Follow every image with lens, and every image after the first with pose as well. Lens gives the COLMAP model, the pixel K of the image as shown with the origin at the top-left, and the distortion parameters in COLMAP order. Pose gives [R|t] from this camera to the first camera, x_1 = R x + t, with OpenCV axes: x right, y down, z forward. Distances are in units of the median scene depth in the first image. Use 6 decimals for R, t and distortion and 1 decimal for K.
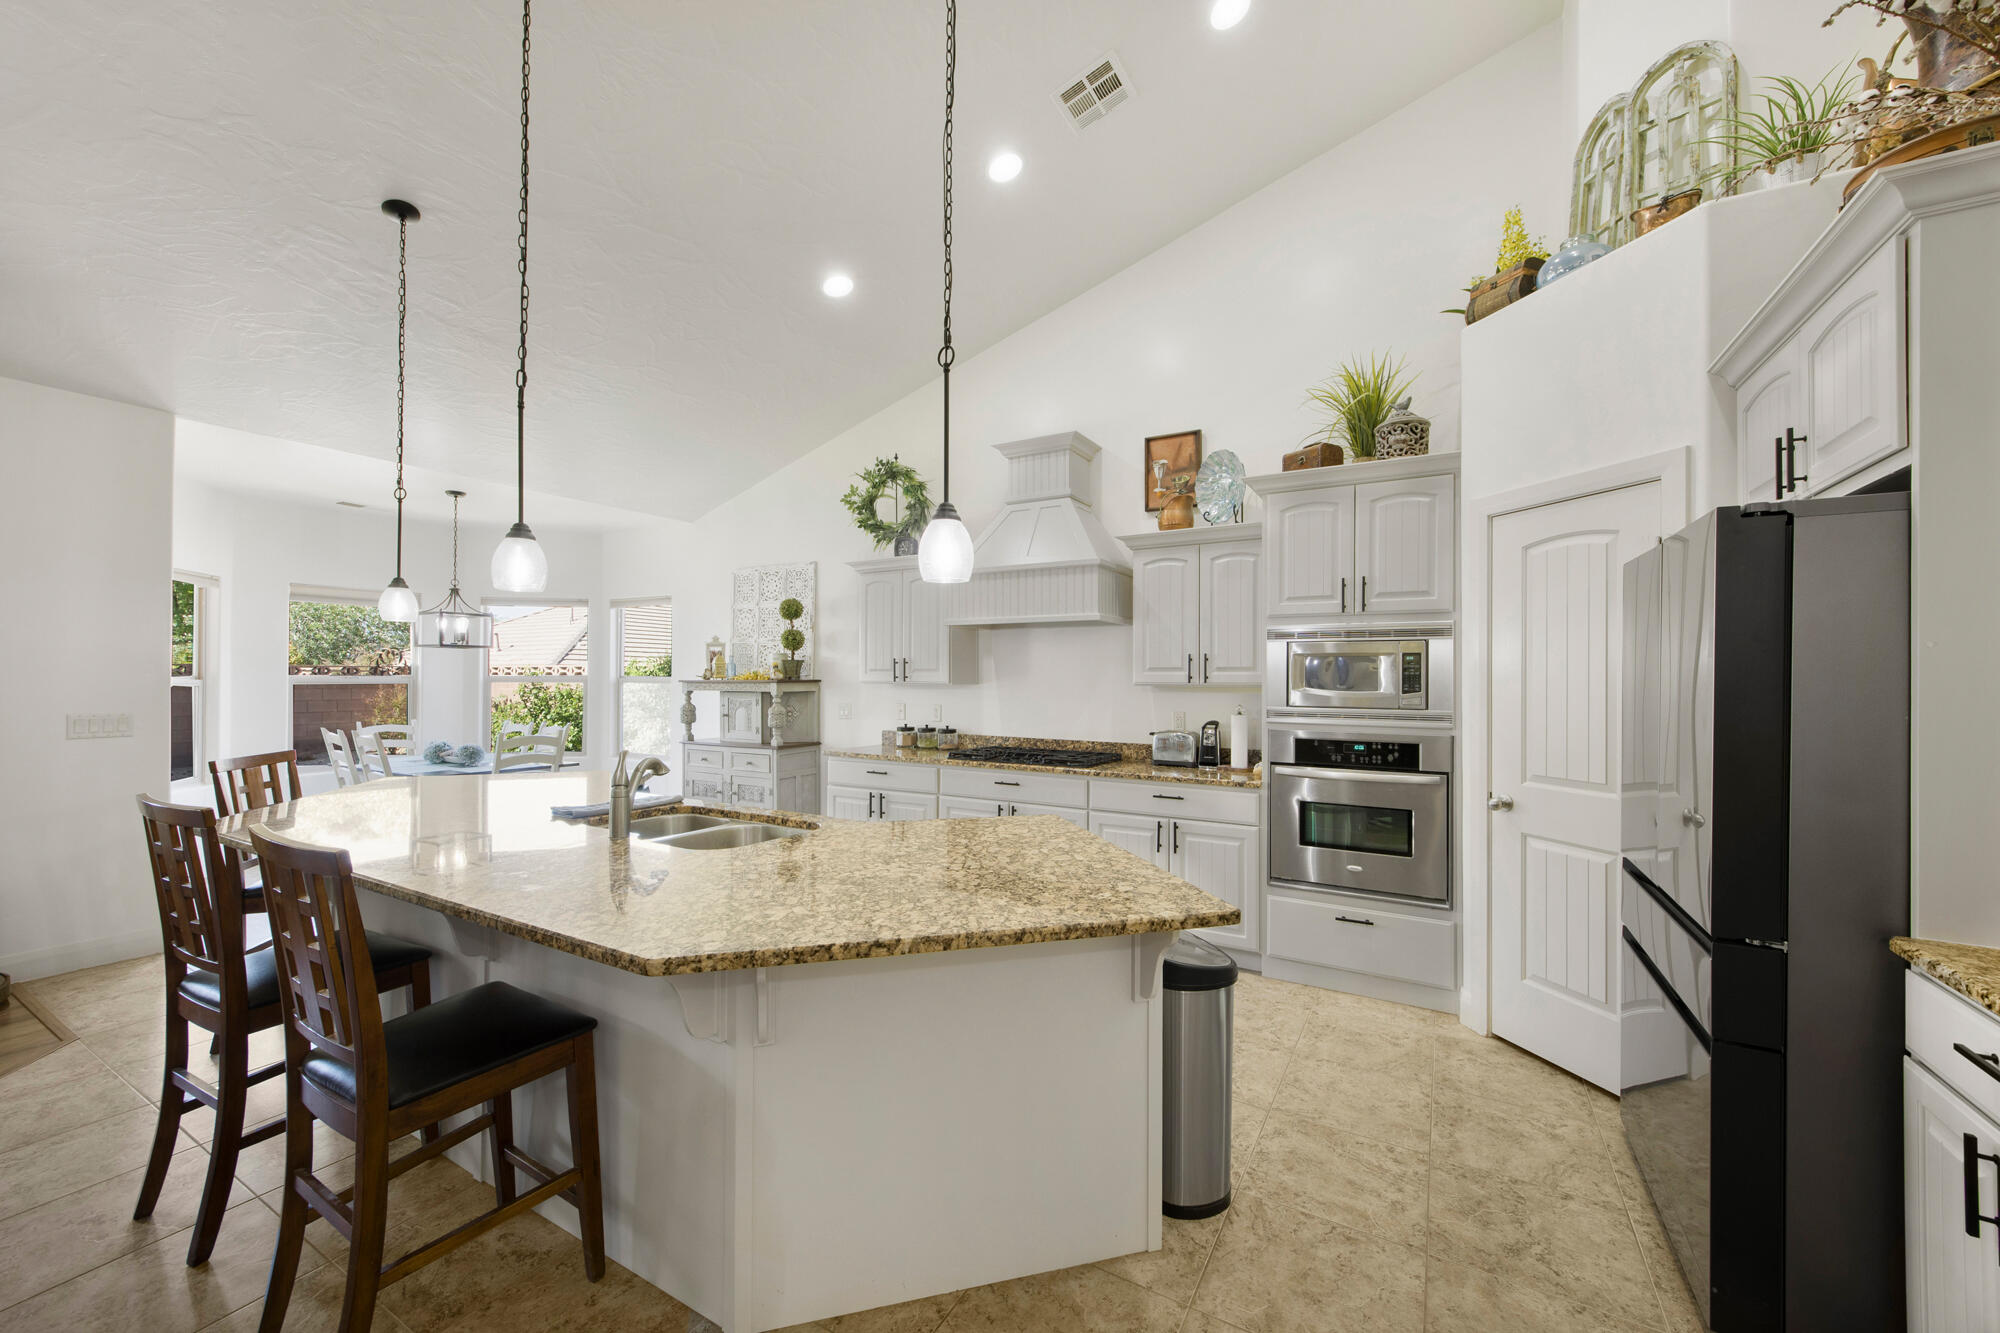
lens RADIAL K [[764.2, 0, 1001.3], [0, 764.2, 677.7], [0, 0, 1]] dist [-0.000244, -0.000030]
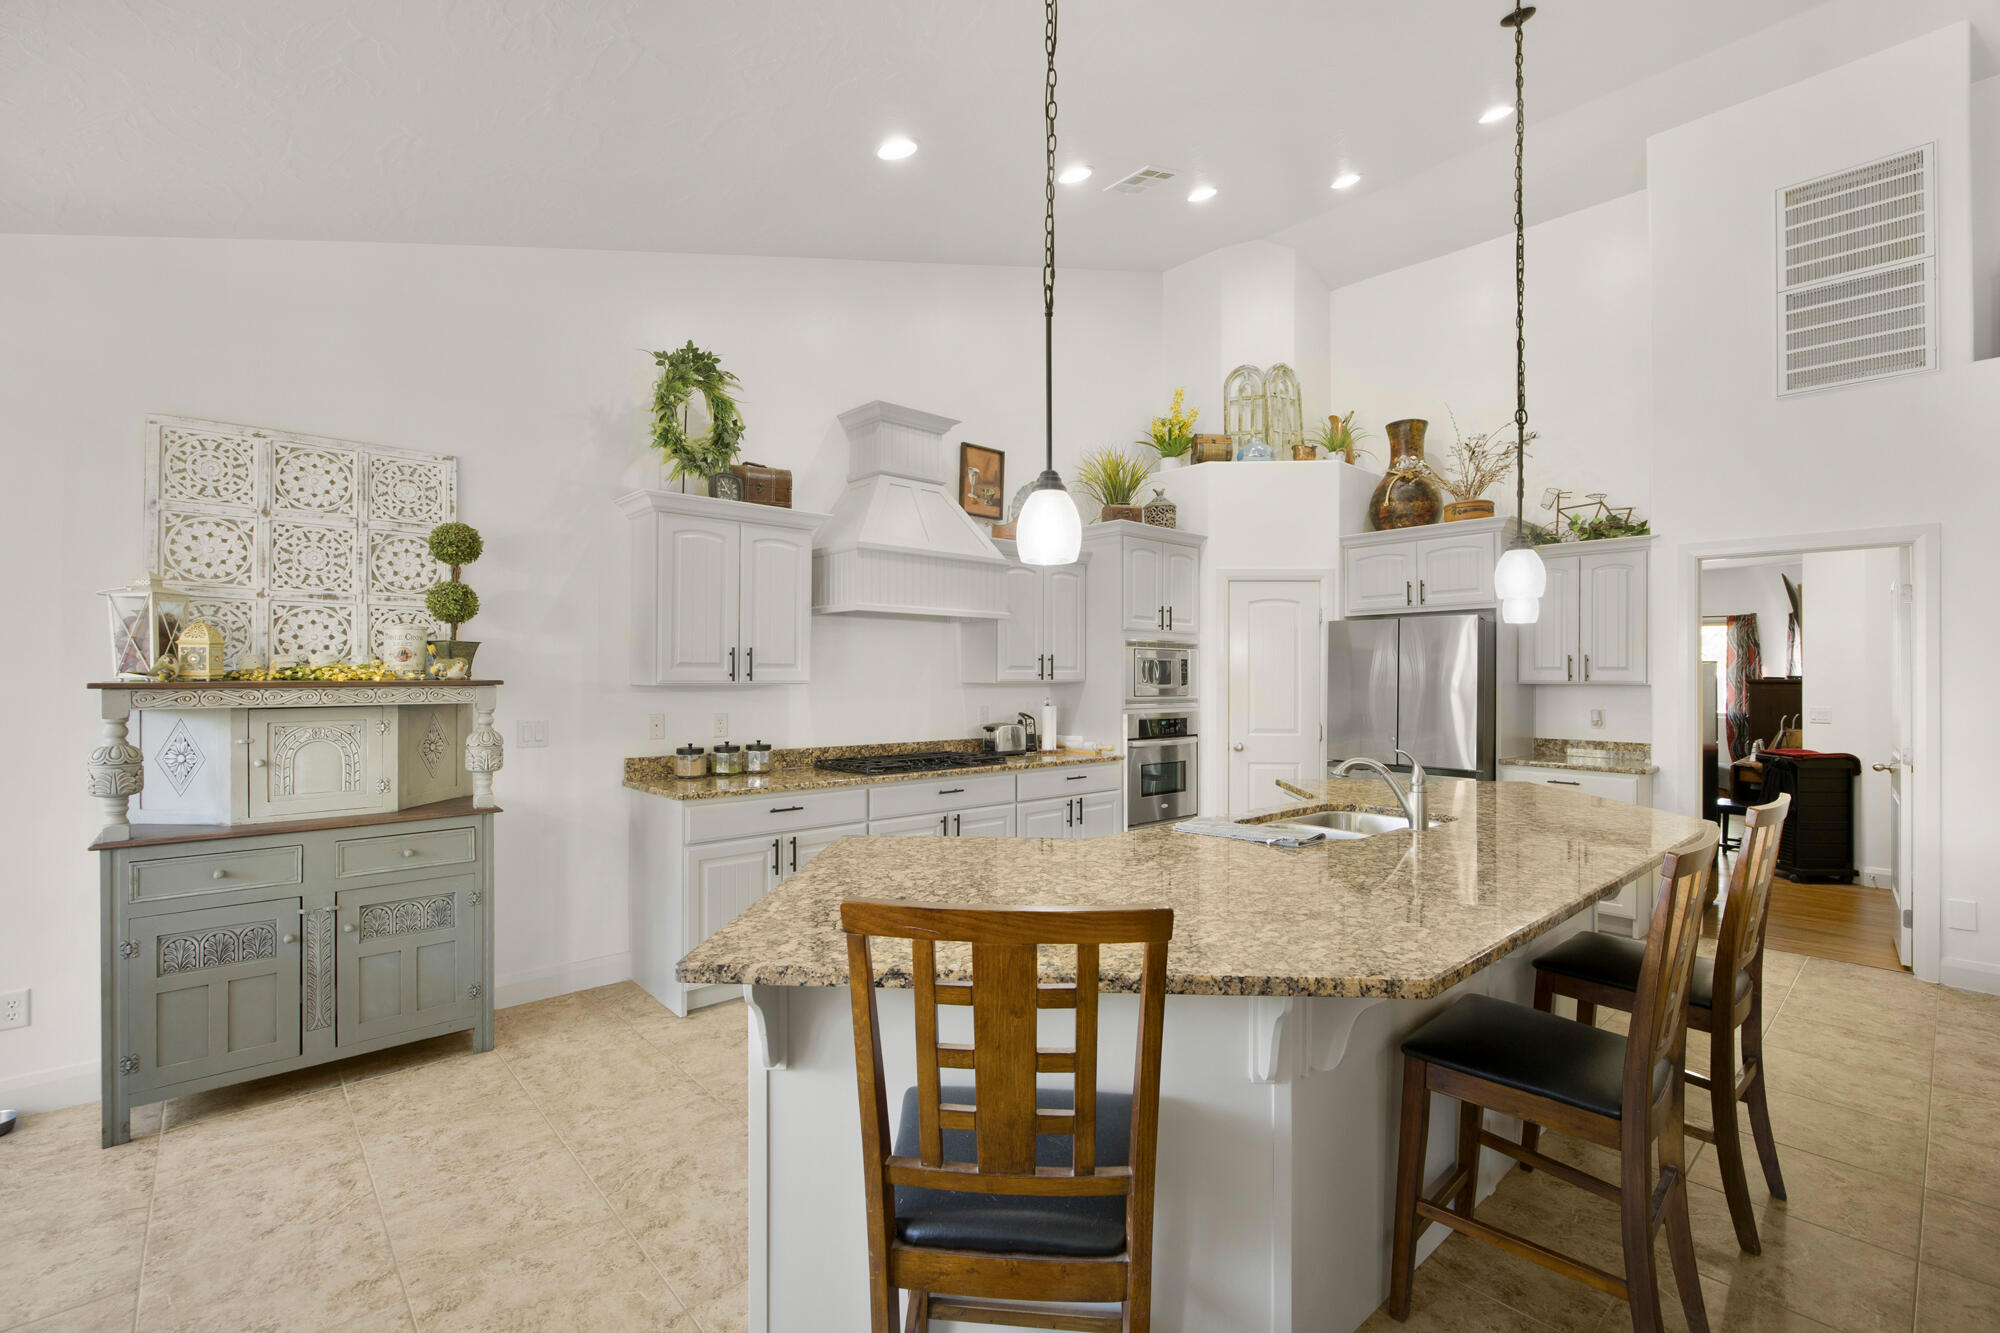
lens RADIAL K [[911.1, 0, 1001.5], [0, 911.1, 669.1], [0, 0, 1]] dist [0.000318, 0.000067]
pose [[0.296998, 0.005792, 0.954860, -0.875050], [0.000829, 0.999980, -0.006323, -0.000270], [-0.954878, 0.002670, 0.296988, 0.531770]]
